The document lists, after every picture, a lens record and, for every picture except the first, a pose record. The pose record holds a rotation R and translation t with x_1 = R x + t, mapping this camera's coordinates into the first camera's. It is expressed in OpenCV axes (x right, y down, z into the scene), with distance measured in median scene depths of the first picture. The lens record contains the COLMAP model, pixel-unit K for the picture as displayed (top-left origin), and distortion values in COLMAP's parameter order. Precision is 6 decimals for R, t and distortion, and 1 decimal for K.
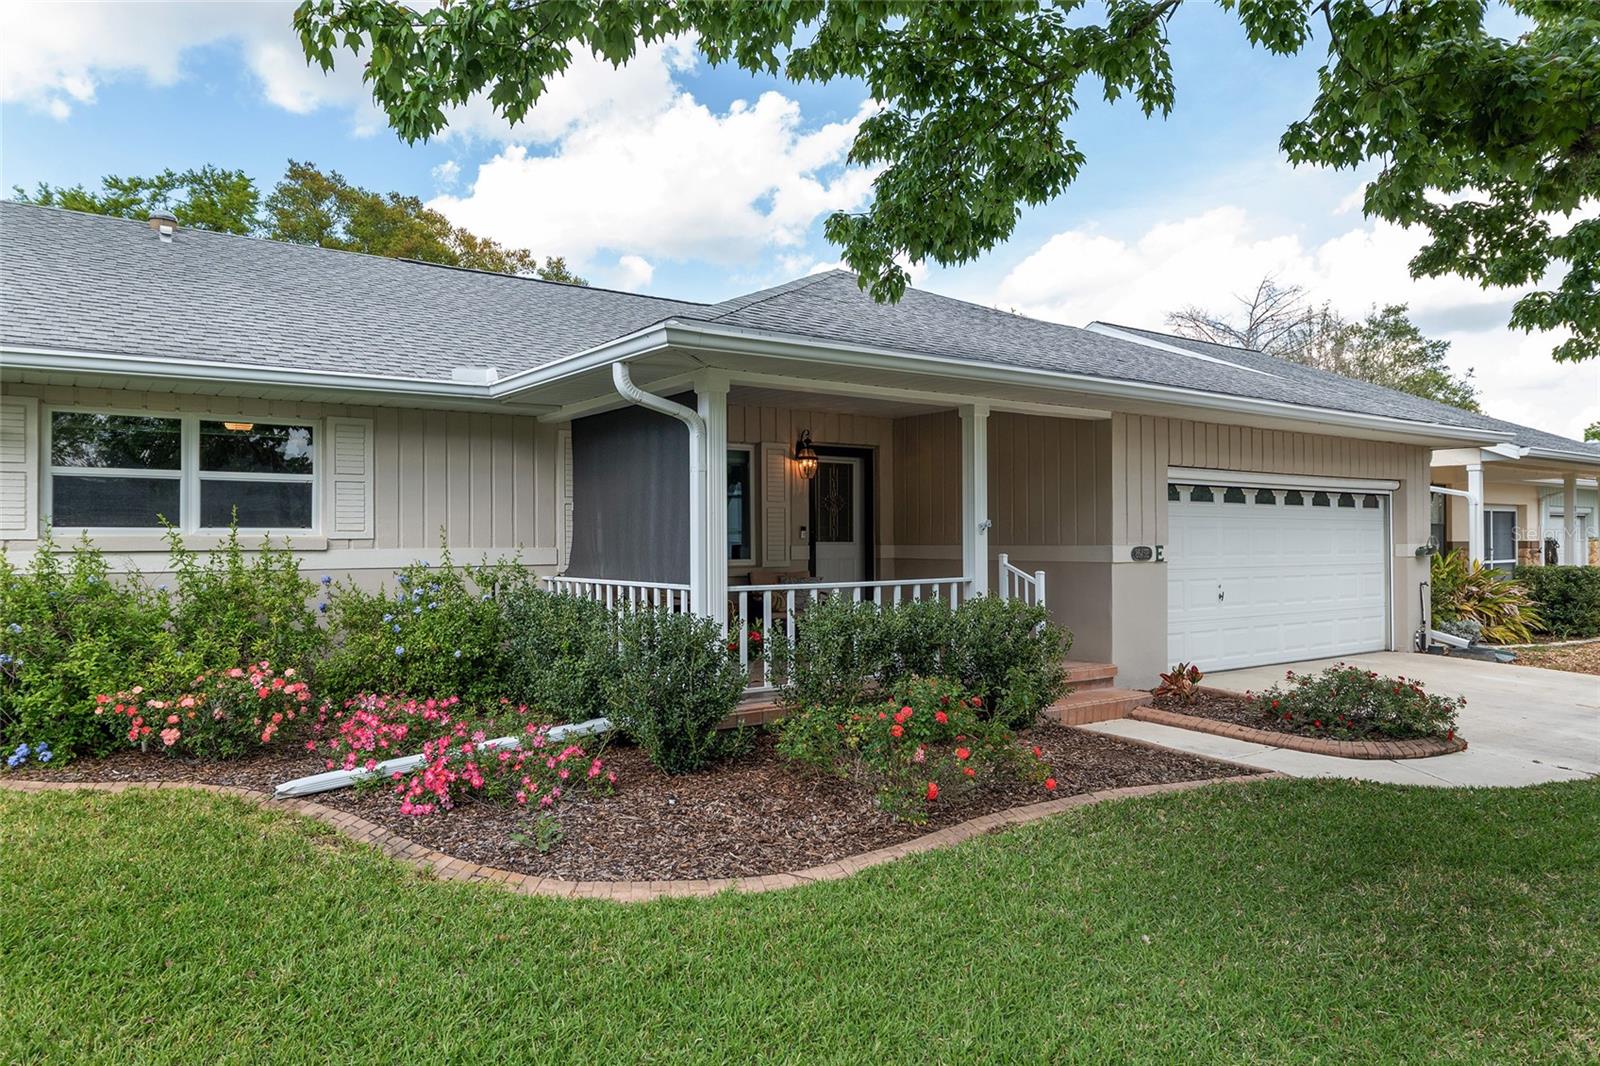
lens RADIAL K [[1041.1, 0, 800.0], [0, 1041.1, 533.0], [0, 0, 1]] dist [-0.002724, -0.001311]
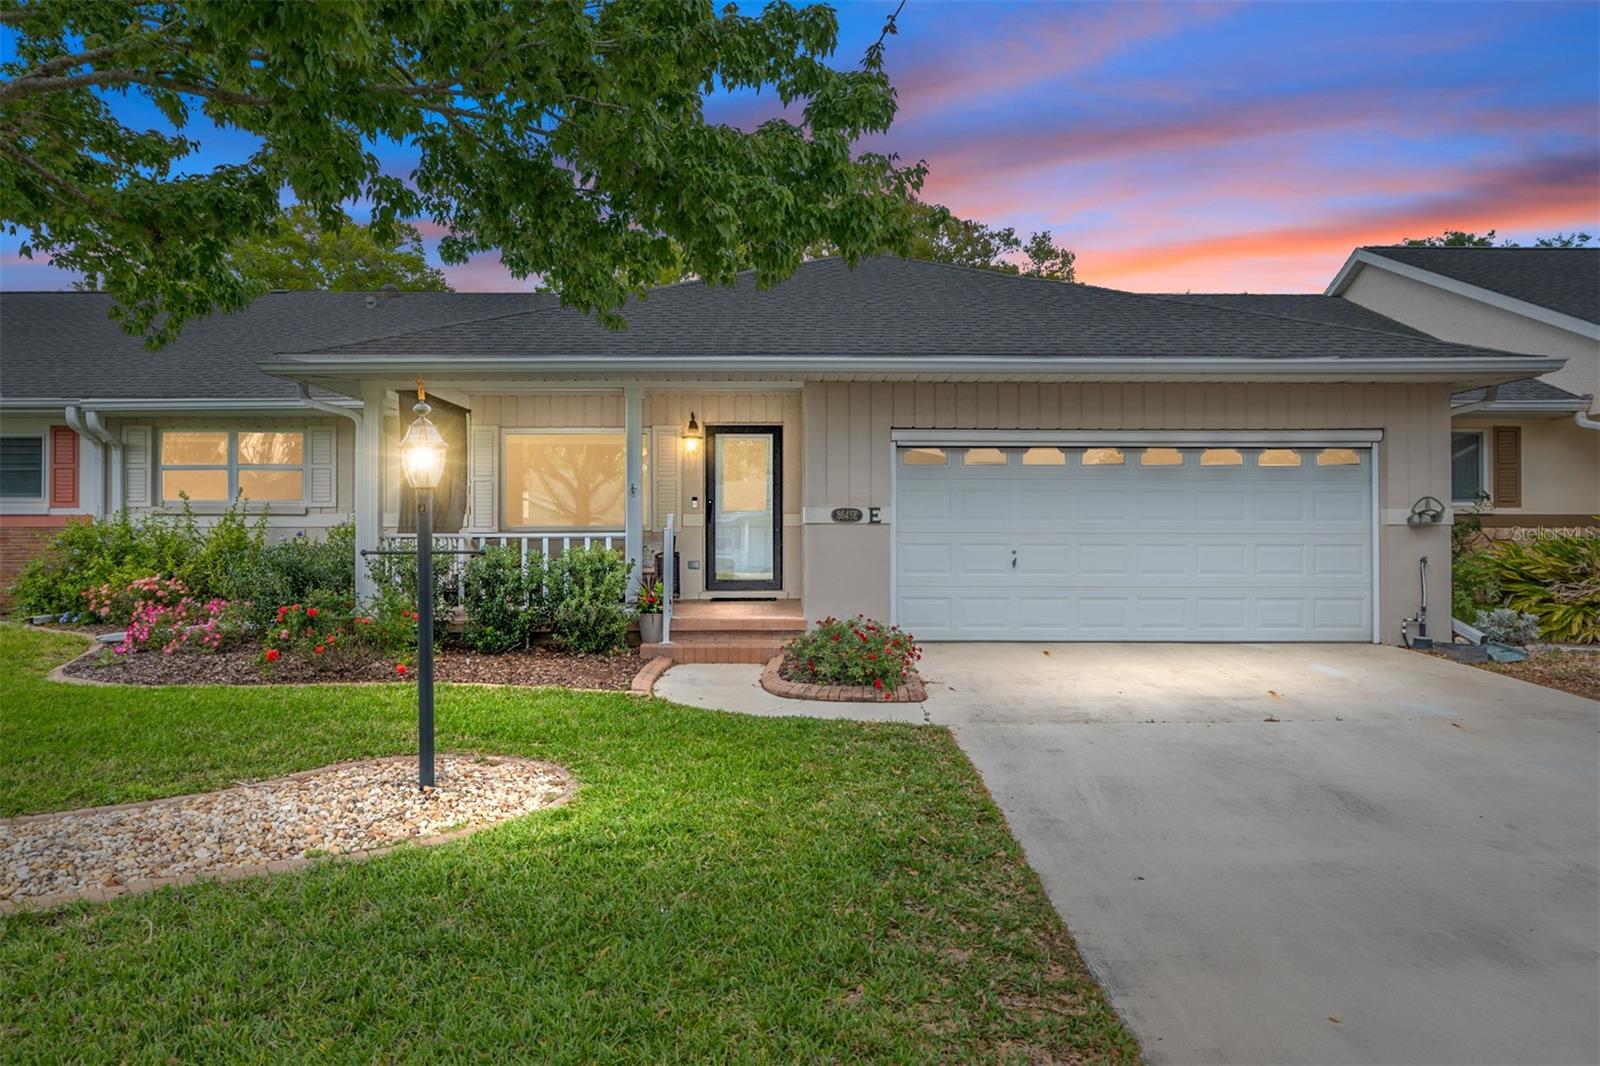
lens RADIAL K [[1137.6, 0, 800.0], [0, 1137.6, 533.0], [0, 0, 1]] dist [-0.007544, -0.003401]
pose [[0.824351, 0.002250, -0.566075, 1.088937], [0.002032, 0.999974, 0.006934, 0.034465], [0.566075, -0.006866, 0.824325, 0.040942]]
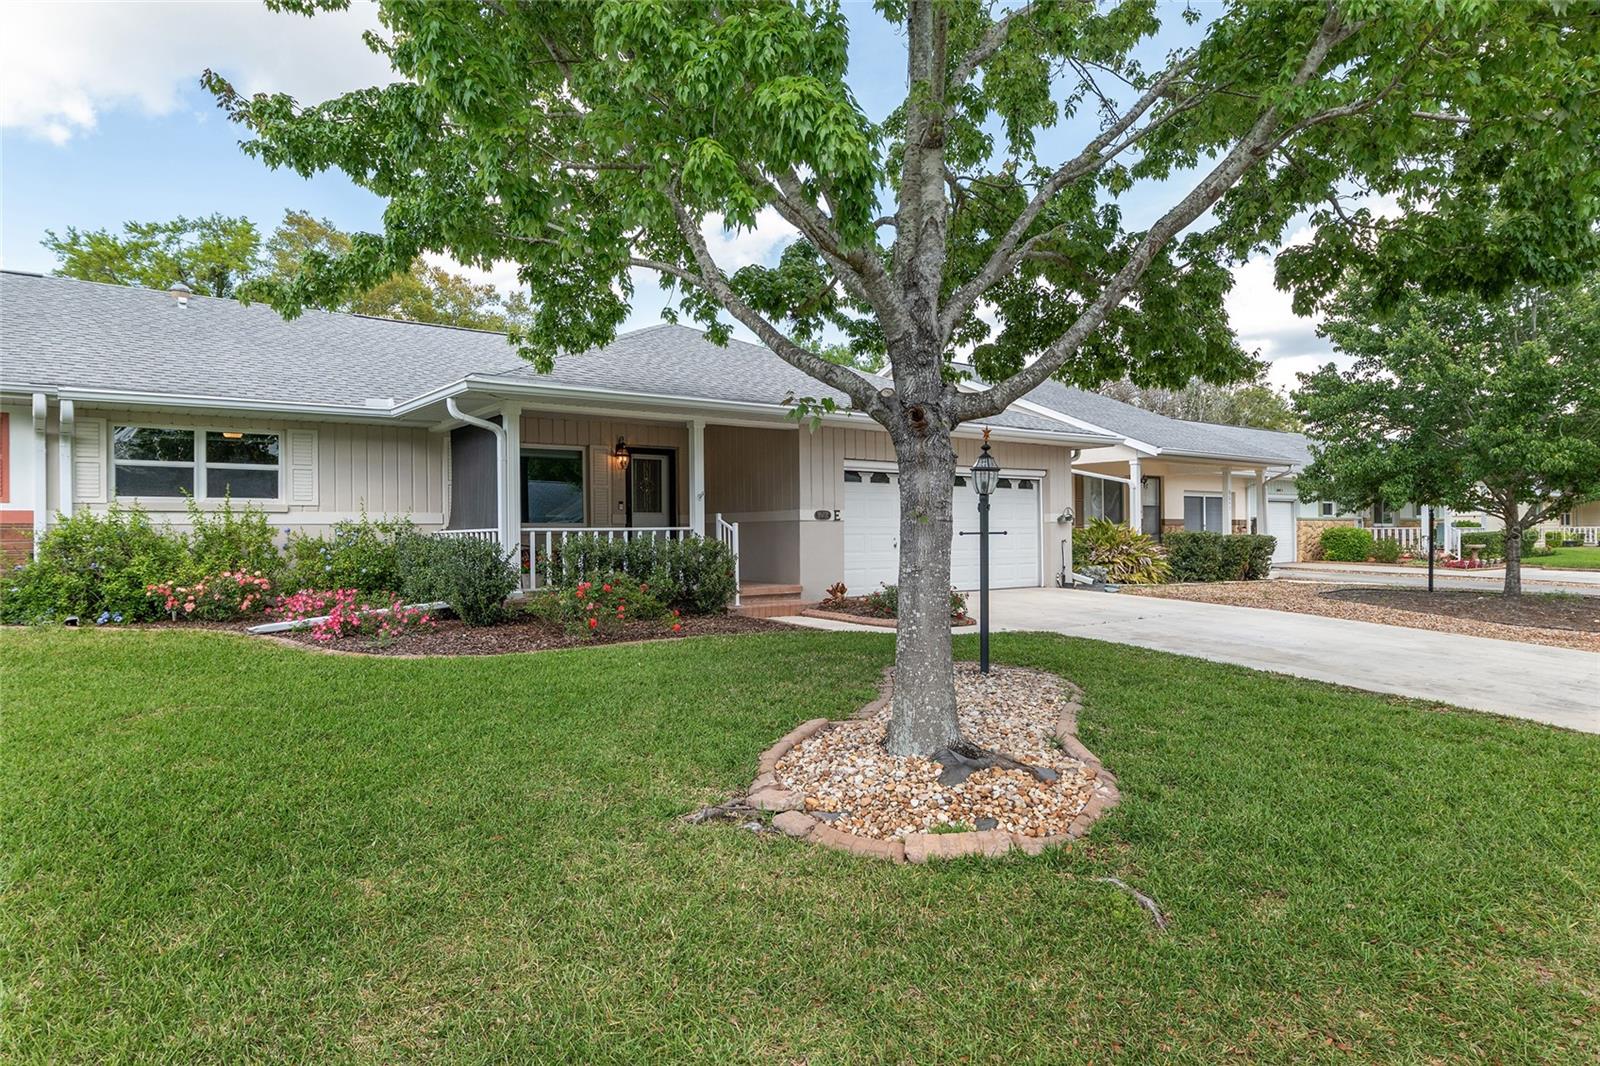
lens RADIAL K [[939.7, 0, 800.0], [0, 939.7, 533.0], [0, 0, 1]] dist [-0.002576, -0.000800]
pose [[0.999340, -0.006189, 0.035806, 0.283936], [0.006088, 0.999977, 0.002930, 0.049425], [-0.035823, -0.002710, 0.999354, -0.477497]]
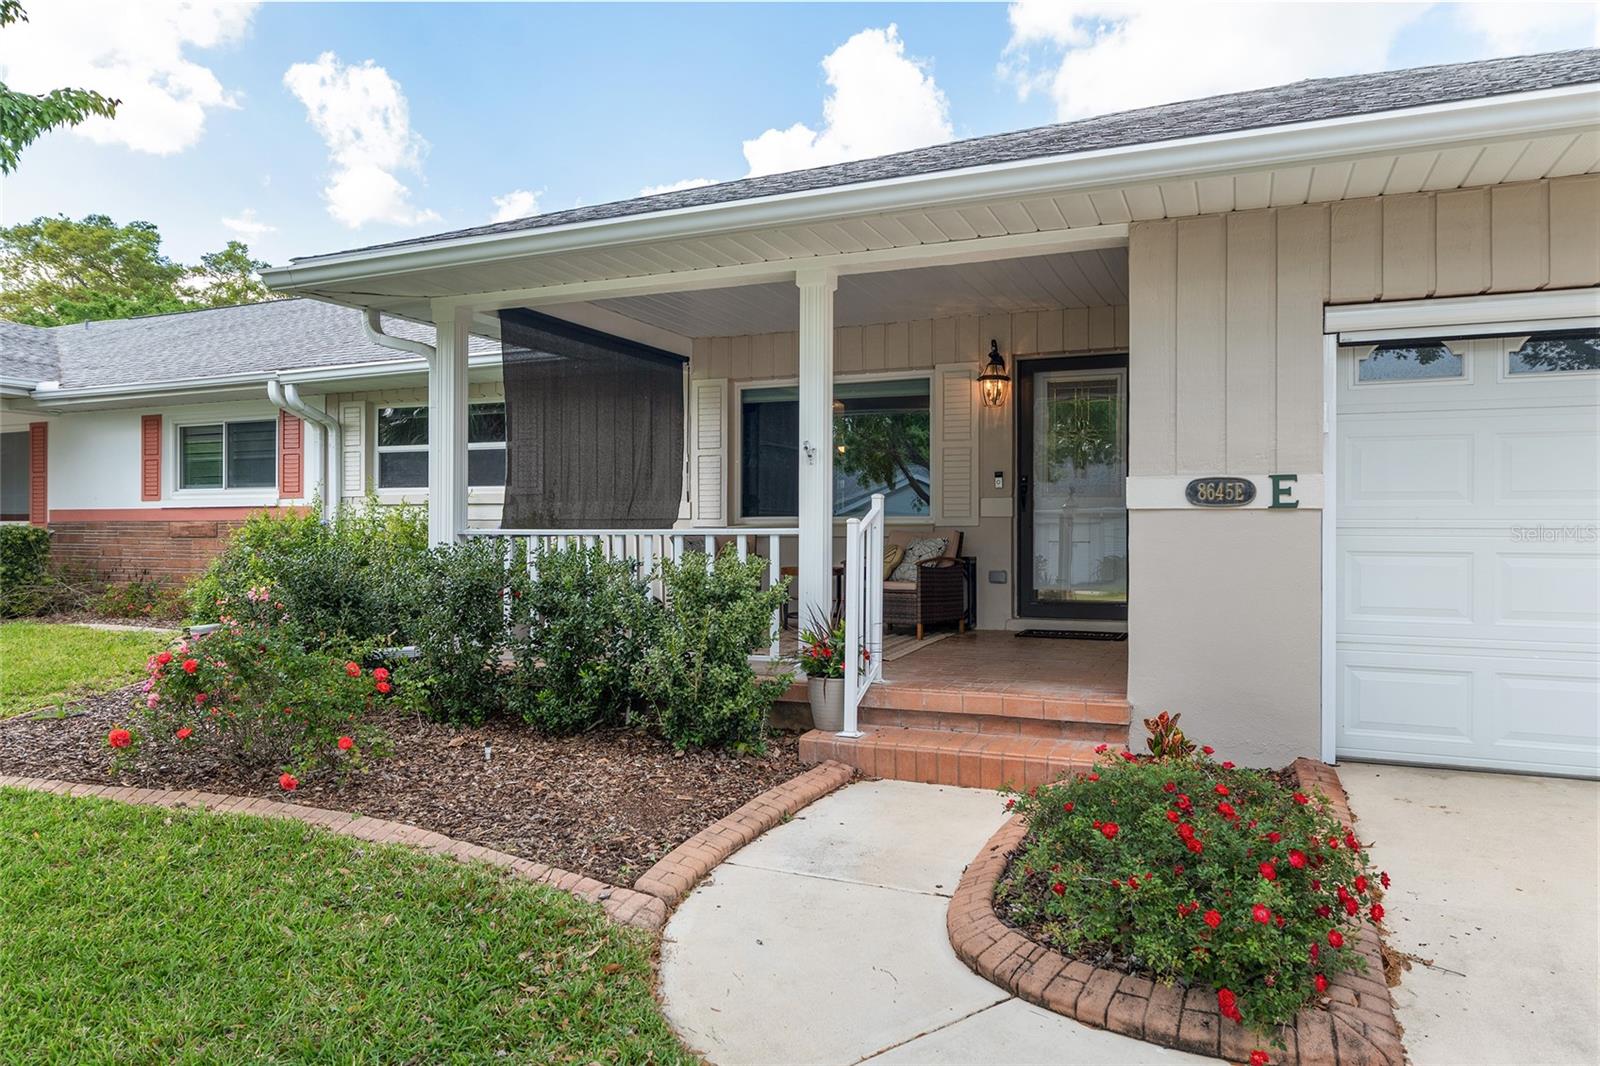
lens RADIAL K [[1041.1, 0, 800.0], [0, 1041.1, 533.0], [0, 0, 1]] dist [-0.002724, -0.001311]
pose [[0.517213, 0.008301, -0.855817, 0.757712], [0.004426, 0.999914, 0.012373, 0.037795], [0.855845, -0.010187, 0.517131, 0.666762]]
